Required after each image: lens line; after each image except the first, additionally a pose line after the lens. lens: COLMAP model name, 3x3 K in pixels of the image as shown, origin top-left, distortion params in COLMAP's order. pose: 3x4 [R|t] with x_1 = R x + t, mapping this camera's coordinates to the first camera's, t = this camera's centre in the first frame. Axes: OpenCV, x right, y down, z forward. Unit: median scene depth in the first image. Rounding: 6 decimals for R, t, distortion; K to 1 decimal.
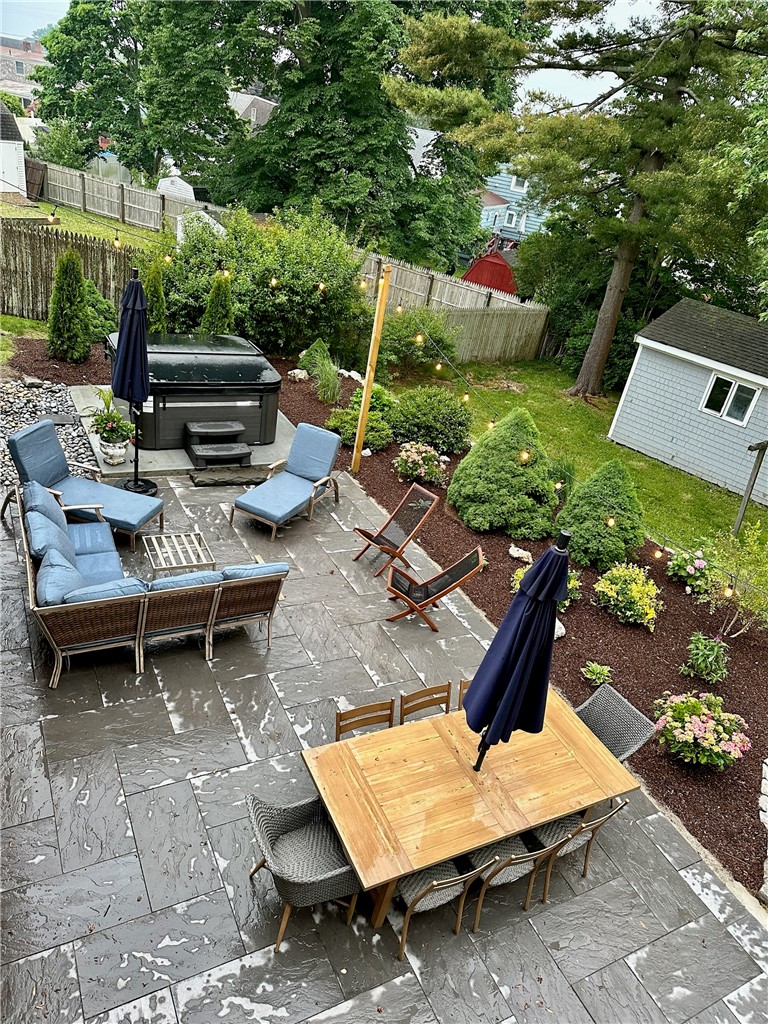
lens RADIAL K [[716.8, 0, 384.0], [0, 716.8, 512.0], [0, 0, 1]] dist [0.088698, -0.125086]
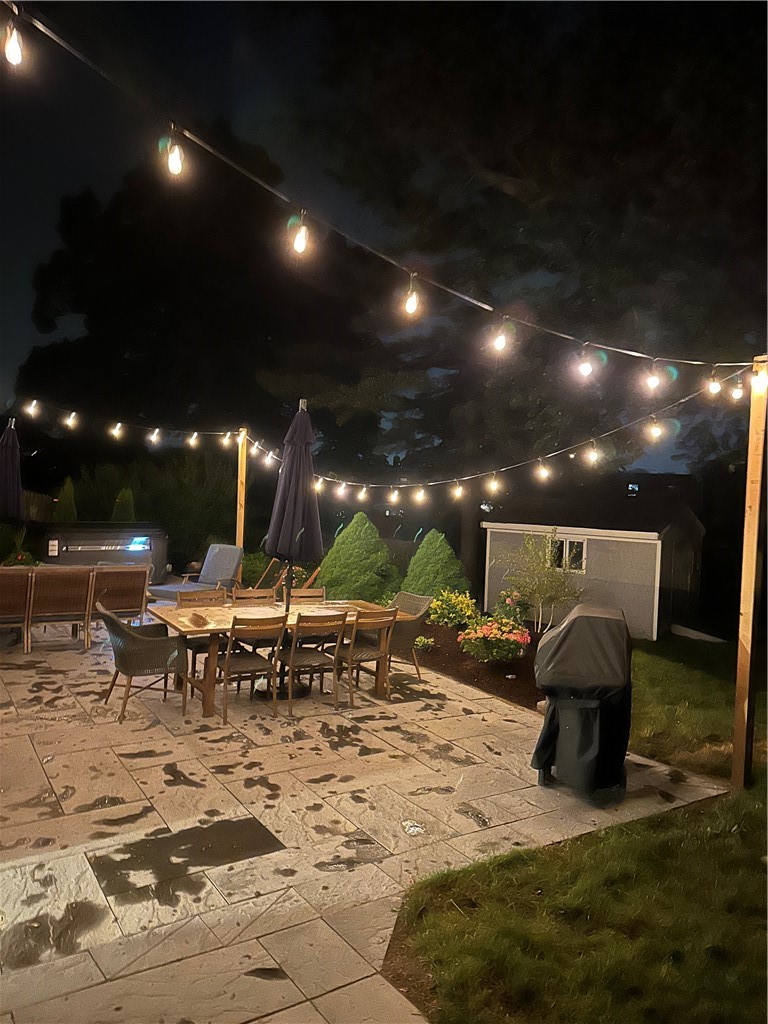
lens RADIAL K [[716.8, 0, 384.0], [0, 716.8, 512.0], [0, 0, 1]] dist [0.088698, -0.125086]
pose [[0.986308, -0.123441, 0.109357, 0.092323], [0.159419, 0.883419, -0.440632, 0.413180], [-0.042216, 0.452032, 0.891002, -0.129269]]
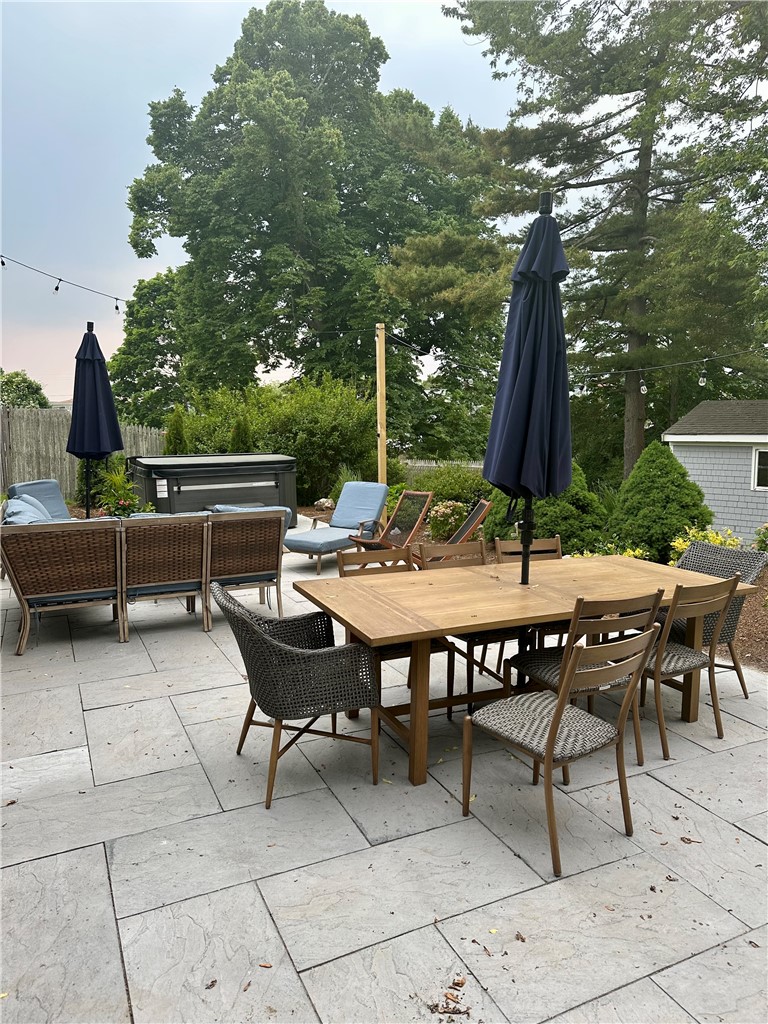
lens RADIAL K [[716.8, 0, 384.0], [0, 716.8, 512.0], [0, 0, 1]] dist [0.088698, -0.125086]
pose [[0.983766, -0.171057, -0.054264, 0.018043], [0.139018, 0.917623, -0.372346, 0.282044], [0.113487, 0.358757, 0.926506, 0.134321]]
